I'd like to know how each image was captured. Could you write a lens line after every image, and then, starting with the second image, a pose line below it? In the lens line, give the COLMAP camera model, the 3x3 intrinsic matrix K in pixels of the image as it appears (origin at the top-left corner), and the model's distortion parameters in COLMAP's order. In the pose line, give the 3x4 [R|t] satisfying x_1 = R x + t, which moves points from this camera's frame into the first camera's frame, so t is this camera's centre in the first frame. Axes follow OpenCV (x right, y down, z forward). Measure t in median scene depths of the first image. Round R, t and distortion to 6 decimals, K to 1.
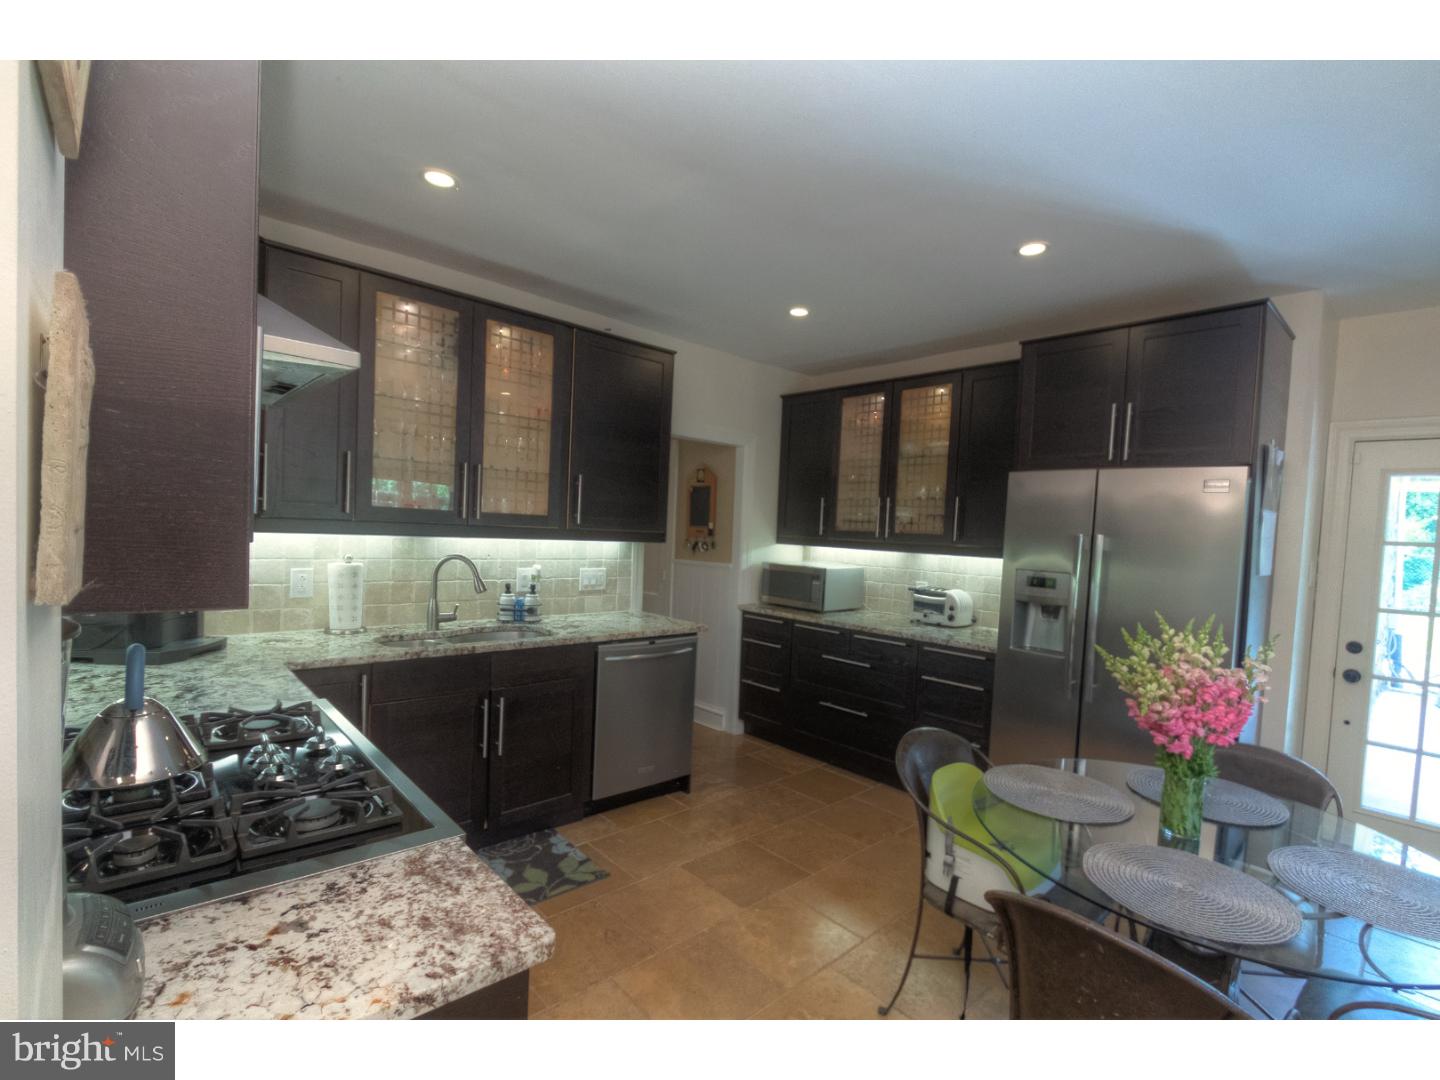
lens RADIAL K [[664.5, 0, 732.7], [0, 664.5, 557.9], [0, 0, 1]] dist [0.008700, -0.005567]
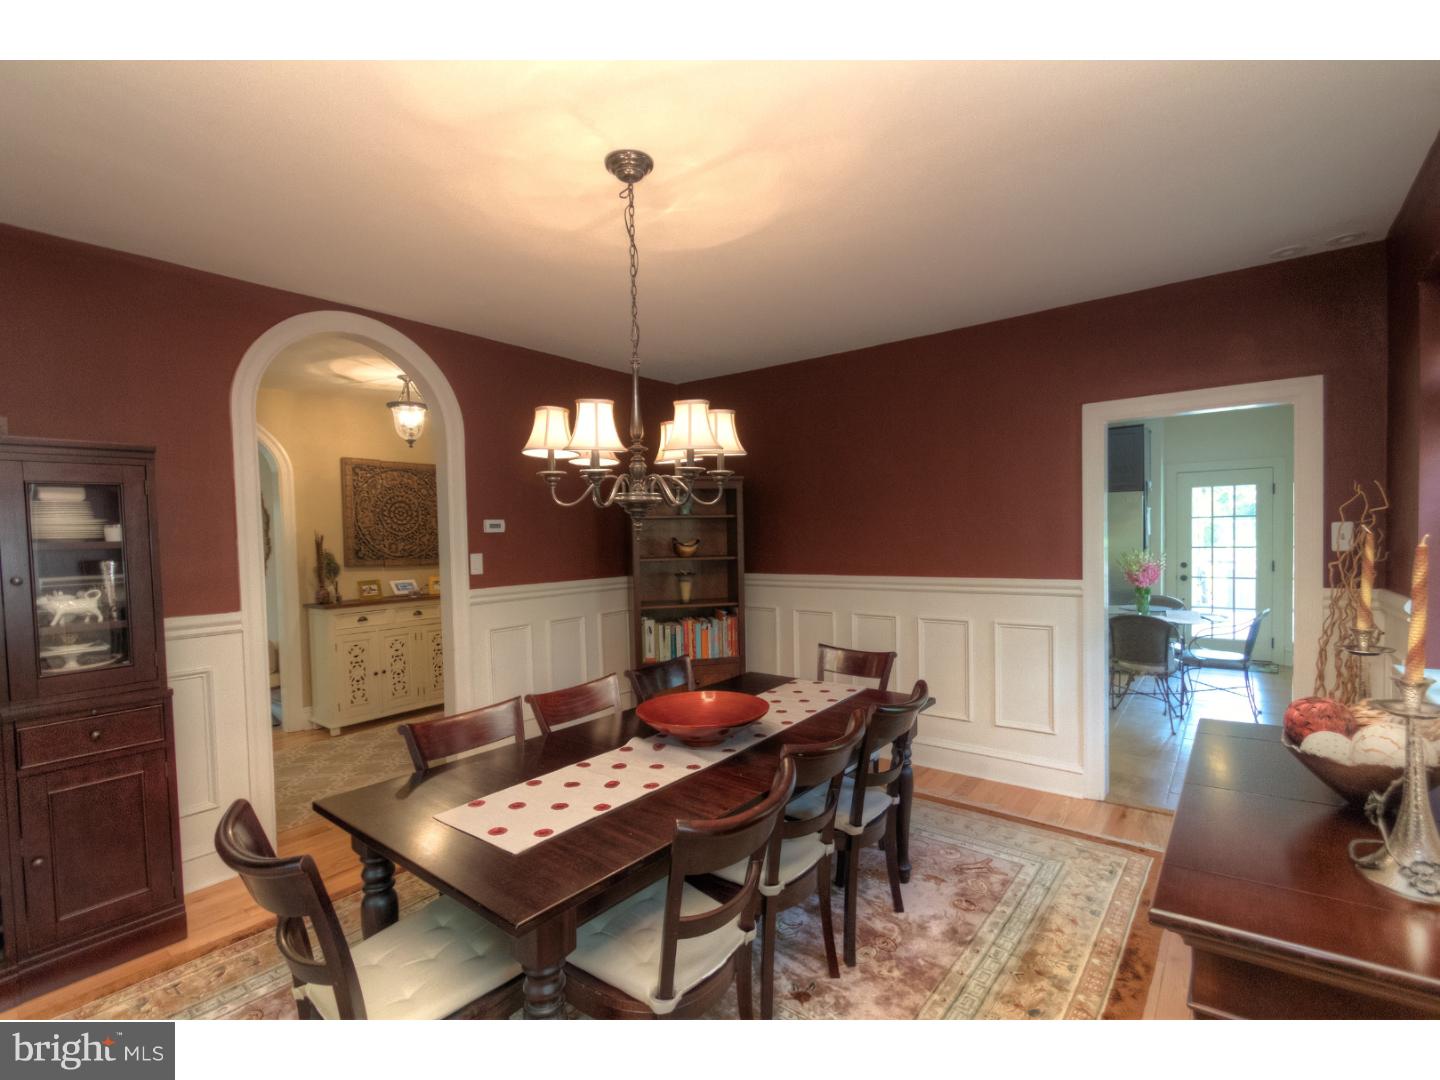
lens RADIAL K [[664.5, 0, 721.9], [0, 664.5, 551.0], [0, 0, 1]] dist [0.008700, -0.005567]
pose [[0.984420, -0.041648, 0.170832, -1.013155], [0.048816, 0.998086, -0.037974, 0.102301], [-0.168923, 0.045722, 0.984568, -0.980719]]
